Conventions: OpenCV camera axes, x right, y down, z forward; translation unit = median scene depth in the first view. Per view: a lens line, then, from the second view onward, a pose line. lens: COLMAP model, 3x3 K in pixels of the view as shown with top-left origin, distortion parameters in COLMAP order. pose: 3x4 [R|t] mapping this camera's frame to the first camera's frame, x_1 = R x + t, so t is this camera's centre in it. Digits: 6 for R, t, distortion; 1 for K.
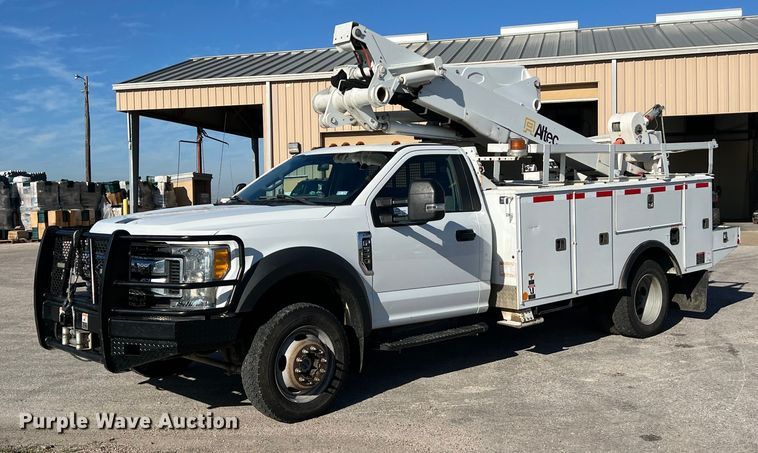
lens RADIAL K [[846.6, 0, 379.0], [0, 846.6, 226.5], [0, 0, 1]] dist [0.119167, -0.016107]
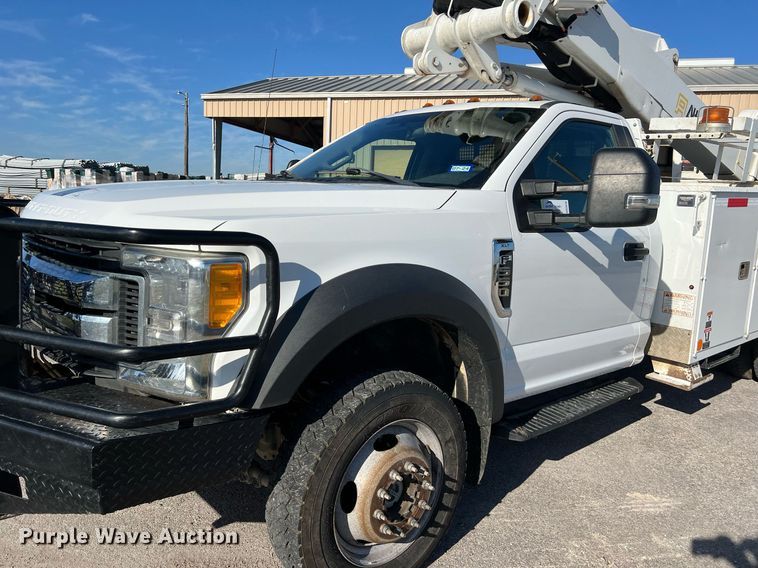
lens RADIAL K [[543.9, 0, 379.0], [0, 543.9, 284.0], [0, 0, 1]] dist [0.028016, -0.000894]
pose [[0.997847, 0.062783, -0.018951, -0.080122], [-0.060367, 0.992244, 0.108661, 0.001317], [0.025626, -0.107283, 0.993898, 0.571310]]
